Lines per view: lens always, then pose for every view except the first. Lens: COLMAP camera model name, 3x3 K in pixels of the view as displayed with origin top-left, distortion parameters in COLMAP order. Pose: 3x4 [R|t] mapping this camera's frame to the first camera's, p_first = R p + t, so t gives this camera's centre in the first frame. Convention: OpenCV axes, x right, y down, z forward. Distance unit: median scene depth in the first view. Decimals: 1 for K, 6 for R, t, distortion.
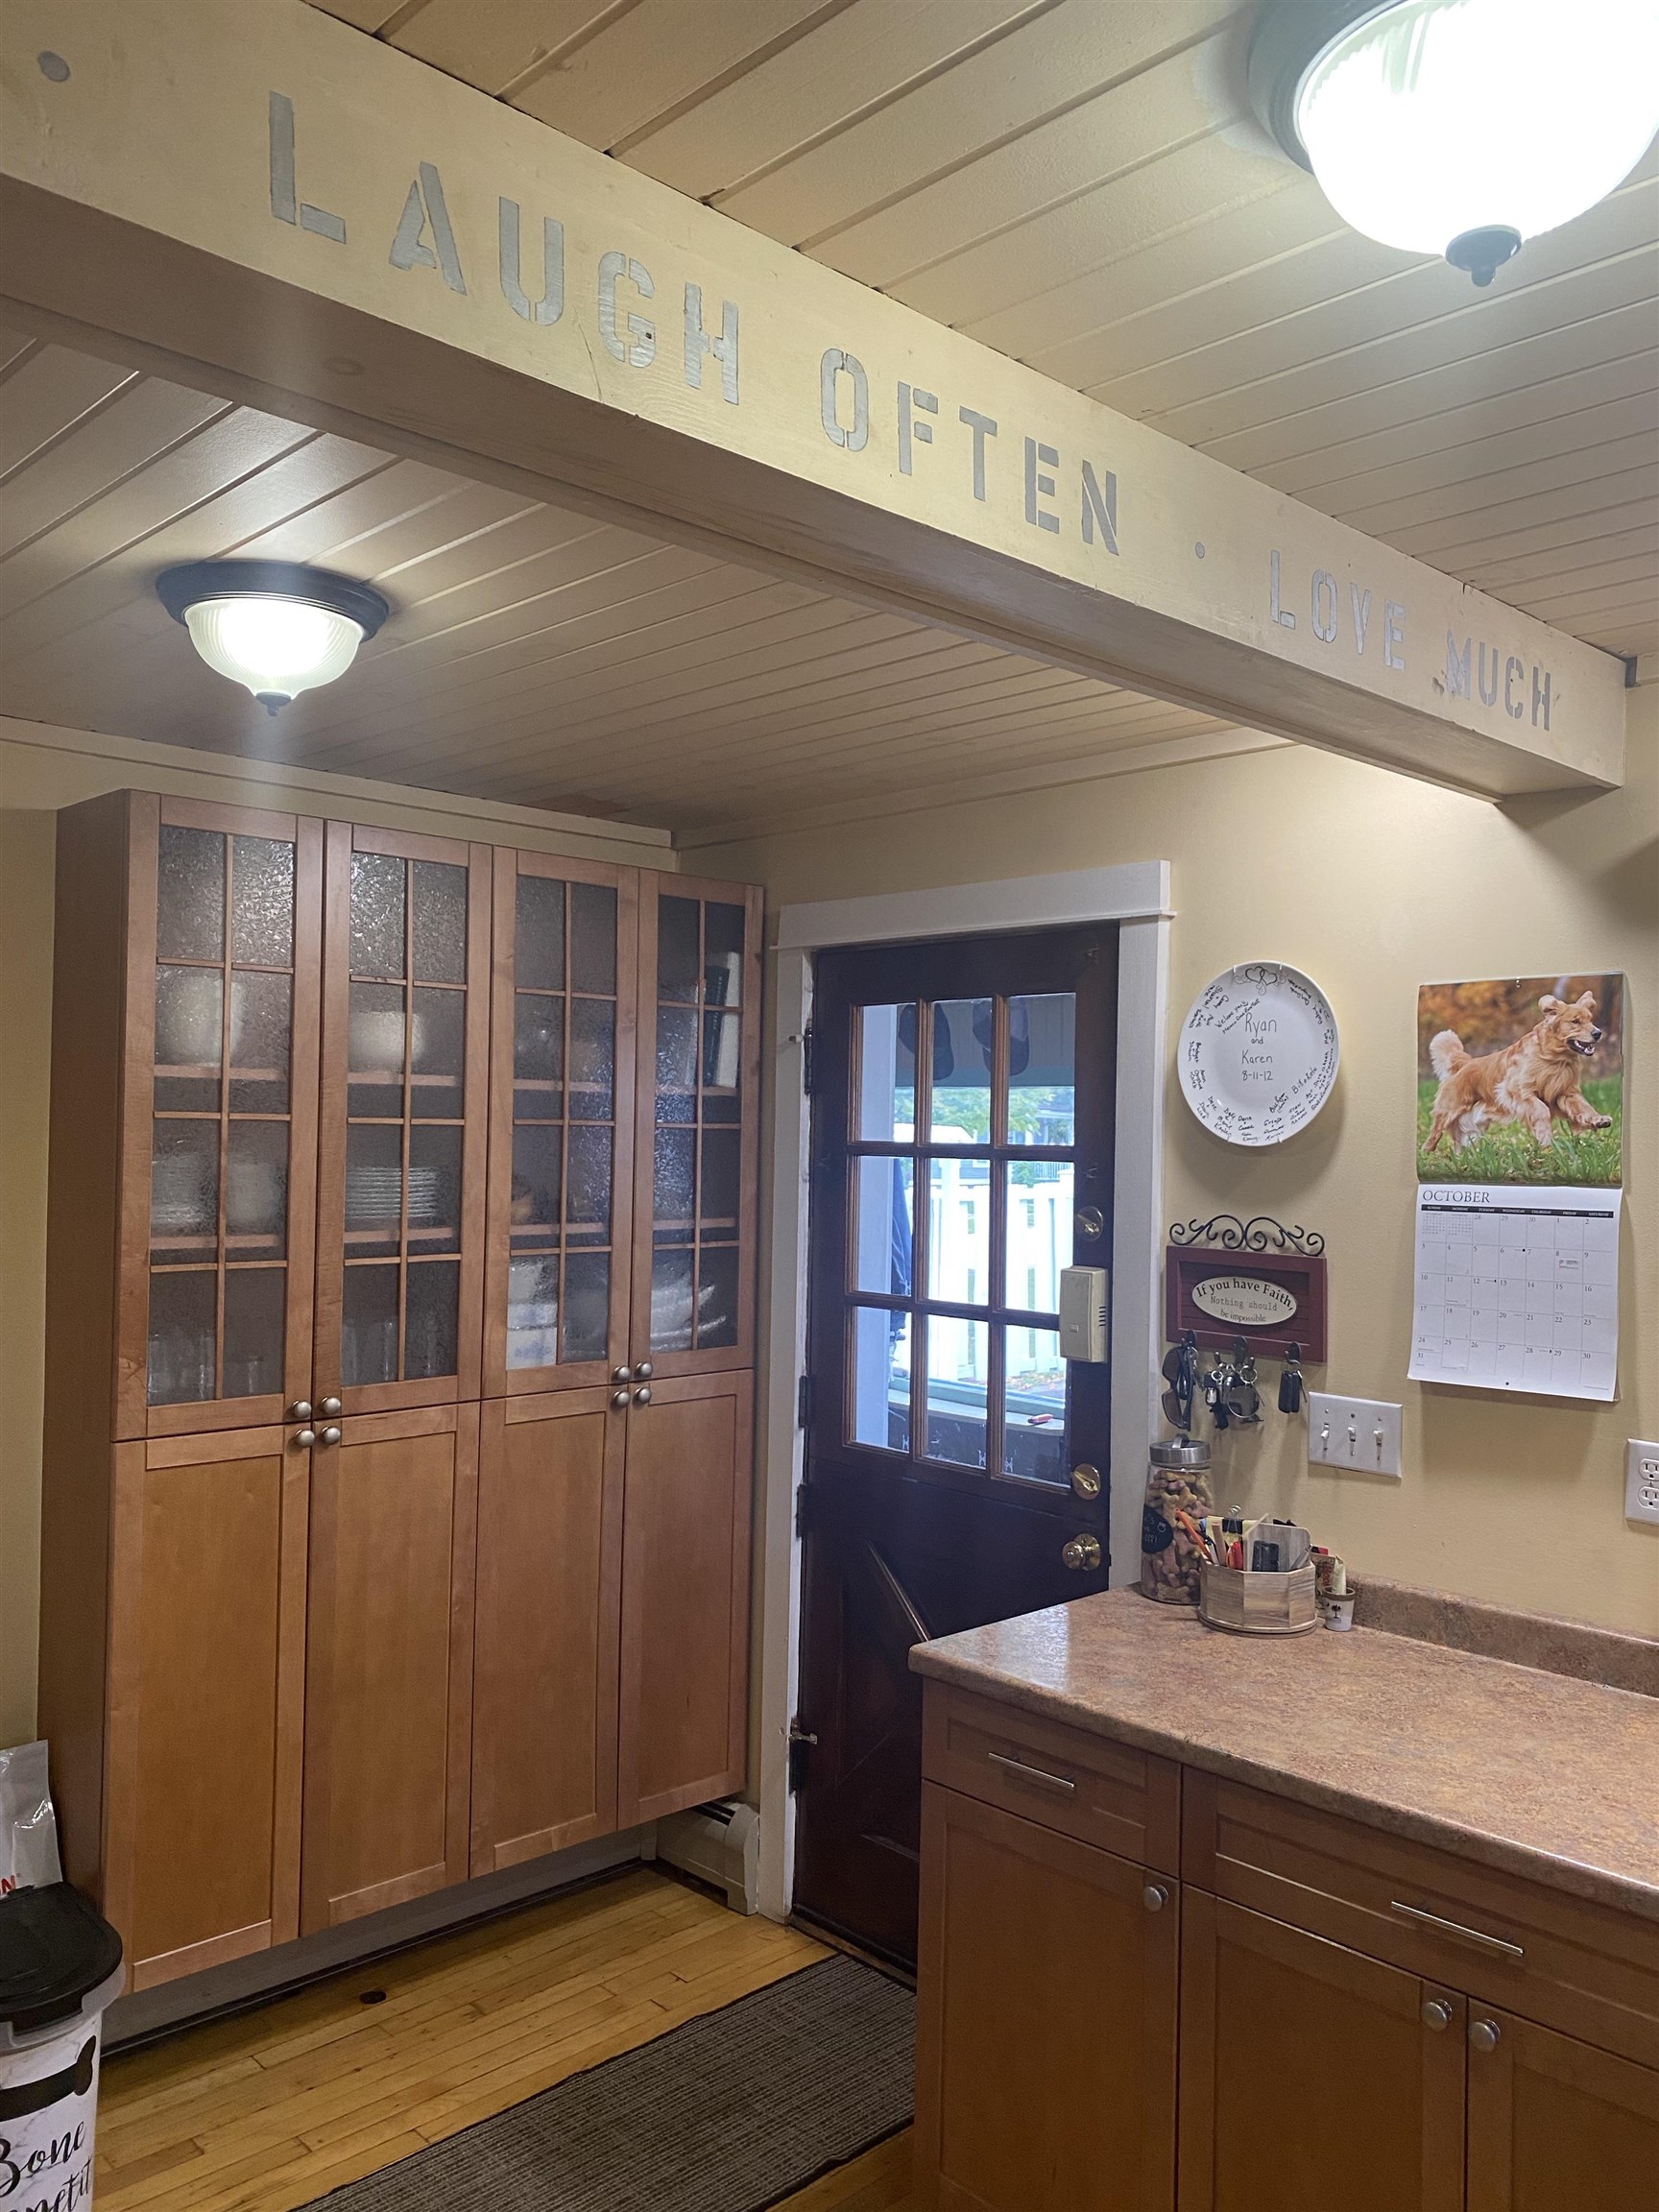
lens RADIAL K [[1699.1, 0, 836.4], [0, 1699.1, 1108.8], [0, 0, 1]] dist [0.042804, -0.045118]
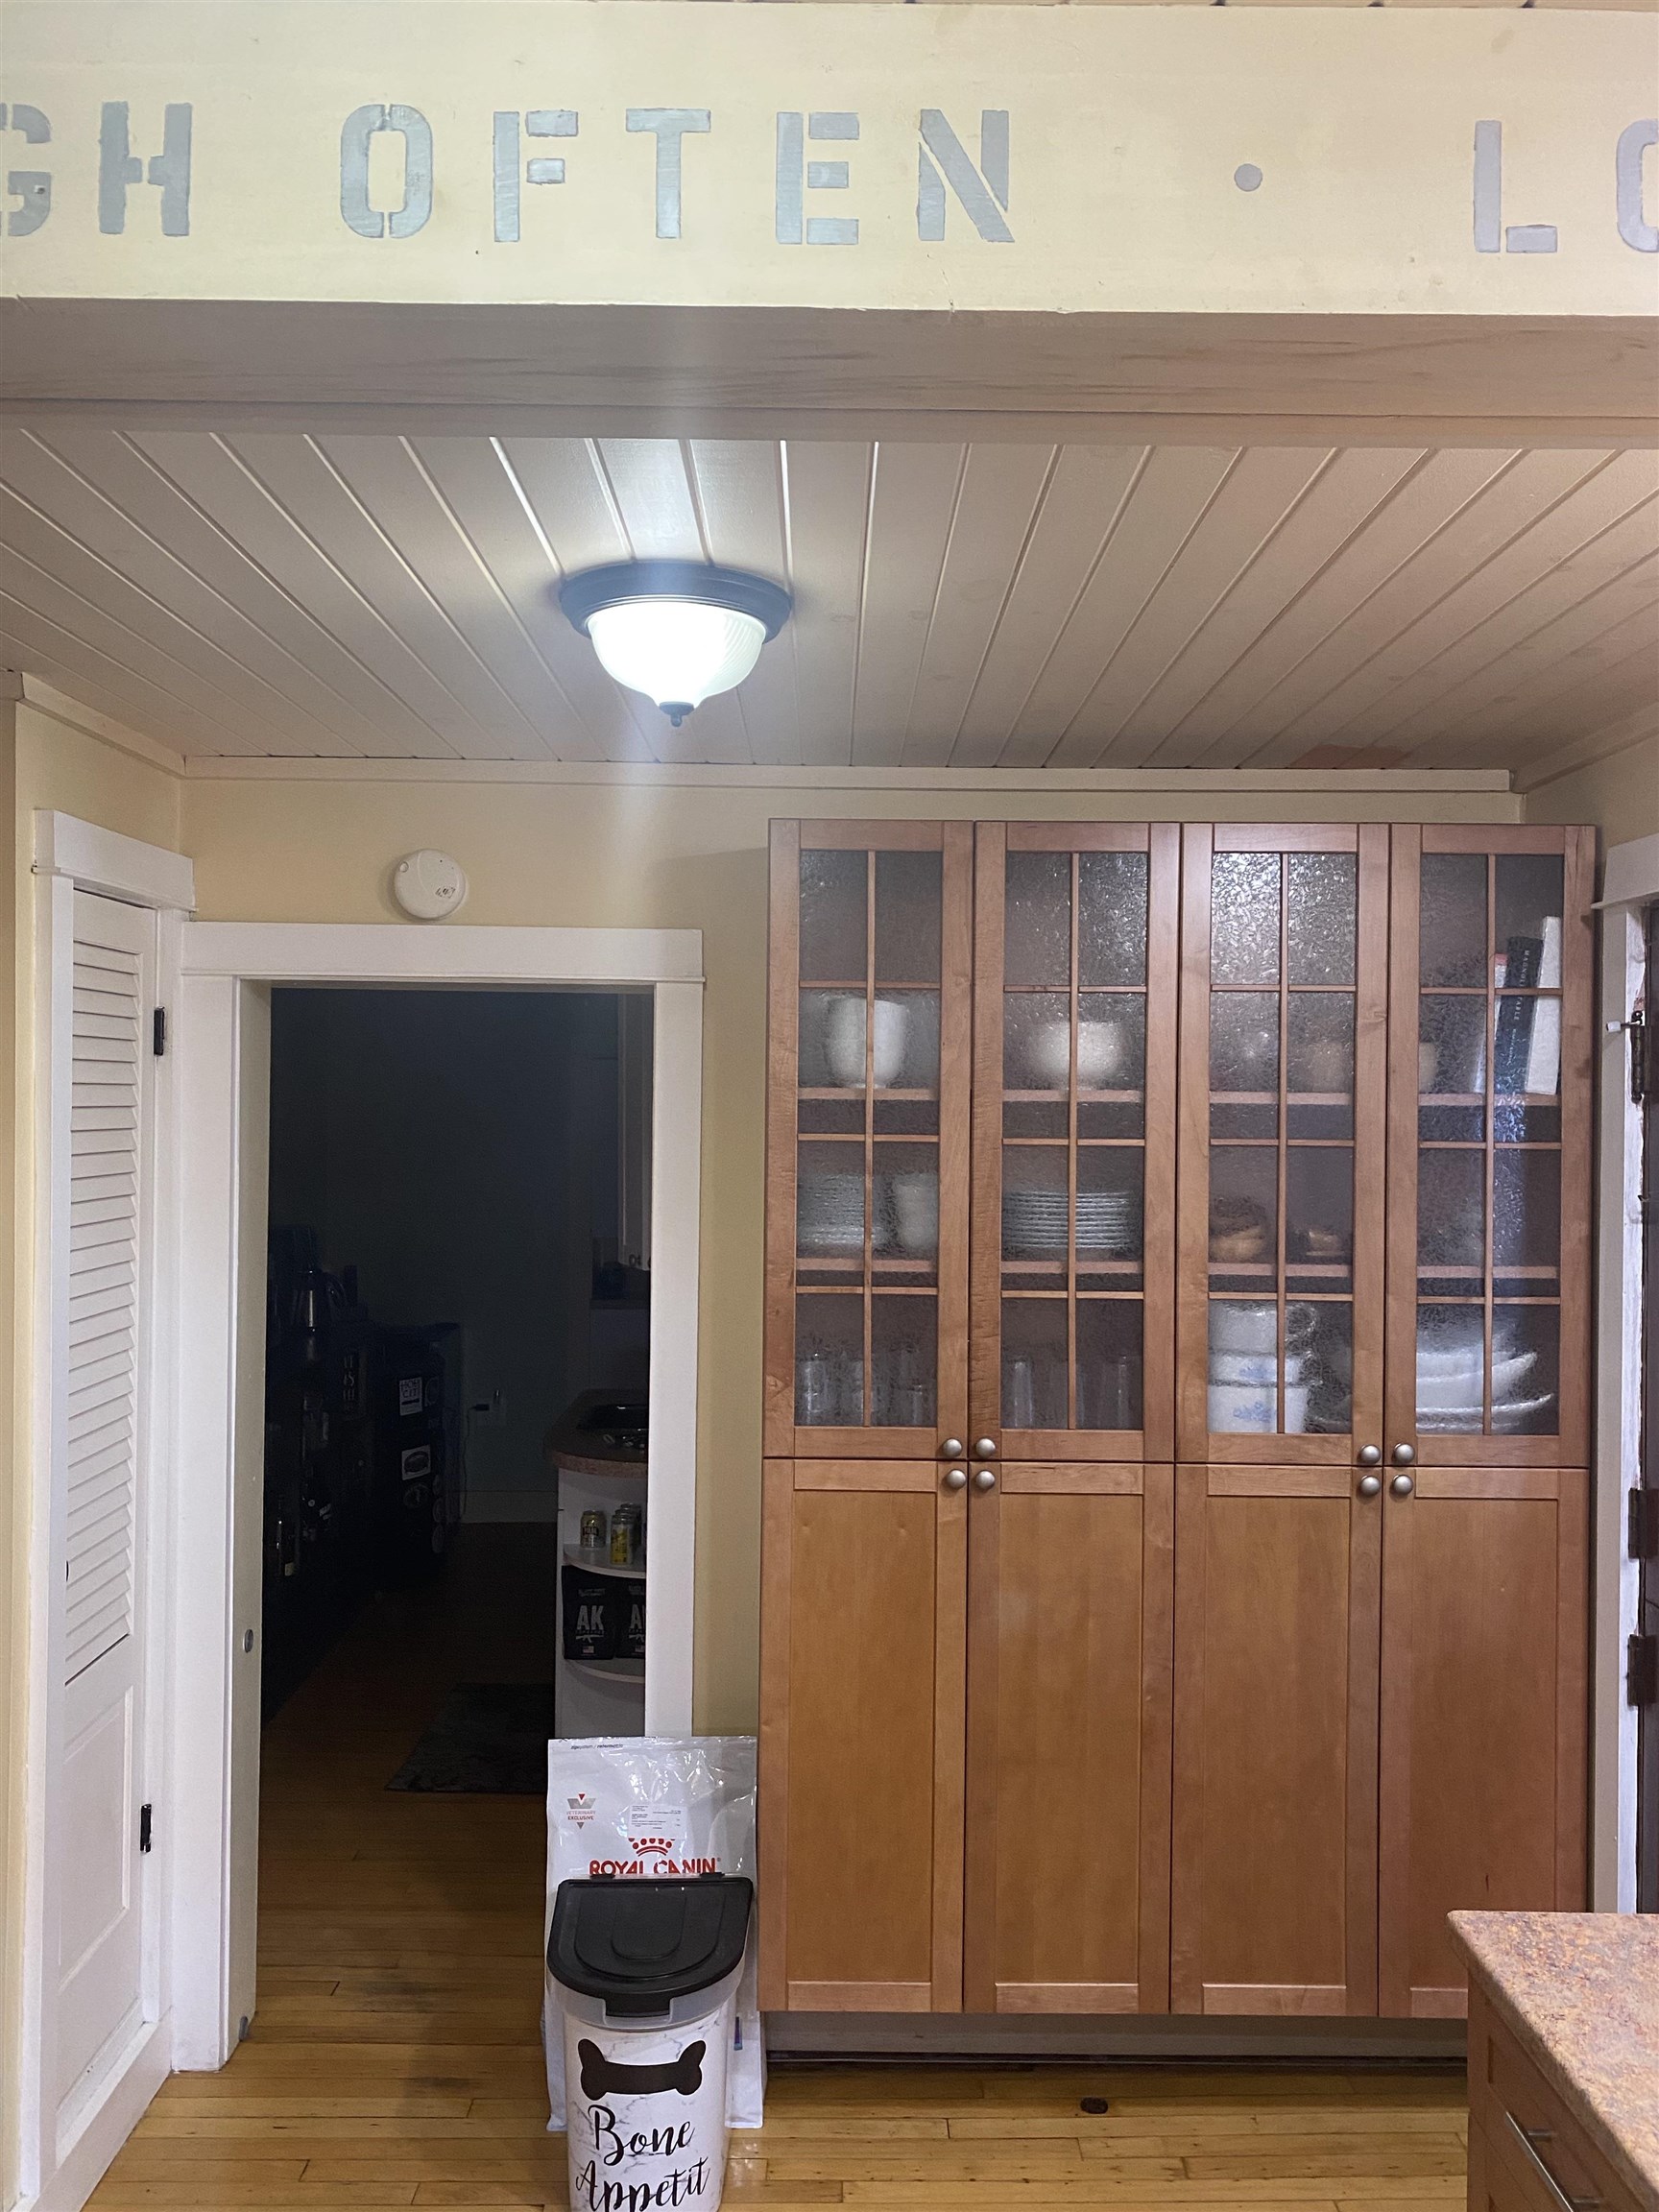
lens RADIAL K [[1699.1, 0, 827.9], [0, 1699.1, 1110.1], [0, 0, 1]] dist [0.042804, -0.045118]
pose [[0.724628, -0.010782, -0.689056, 0.264969], [0.010302, 0.999935, -0.004812, -0.006052], [0.689063, -0.003612, 0.724693, 0.253033]]
